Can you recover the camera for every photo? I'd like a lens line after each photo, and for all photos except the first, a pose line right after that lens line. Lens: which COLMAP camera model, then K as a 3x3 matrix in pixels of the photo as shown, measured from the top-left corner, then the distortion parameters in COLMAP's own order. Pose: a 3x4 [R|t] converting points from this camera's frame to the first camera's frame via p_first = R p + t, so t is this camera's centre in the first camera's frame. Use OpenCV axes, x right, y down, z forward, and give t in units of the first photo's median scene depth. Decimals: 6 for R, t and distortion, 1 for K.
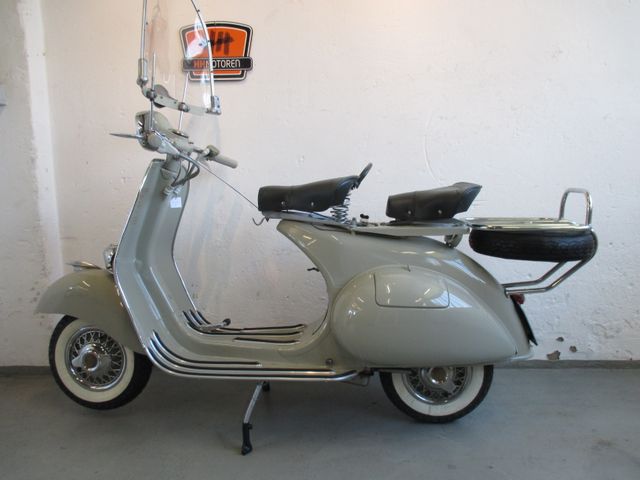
lens RADIAL K [[519.6, 0, 317.9], [0, 519.6, 240.0], [0, 0, 1]] dist [-0.037662, 0.017409]
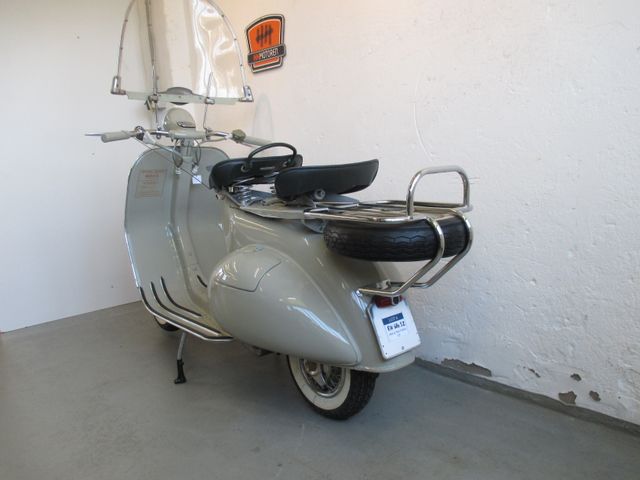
lens RADIAL K [[519.6, 0, 319.8], [0, 519.6, 243.7], [0, 0, 1]] dist [-0.037662, 0.017409]
pose [[0.713119, 0.094721, -0.694615, 0.712156], [-0.046434, 0.995036, 0.088017, -0.035380], [0.699504, -0.030513, 0.713977, 0.265274]]
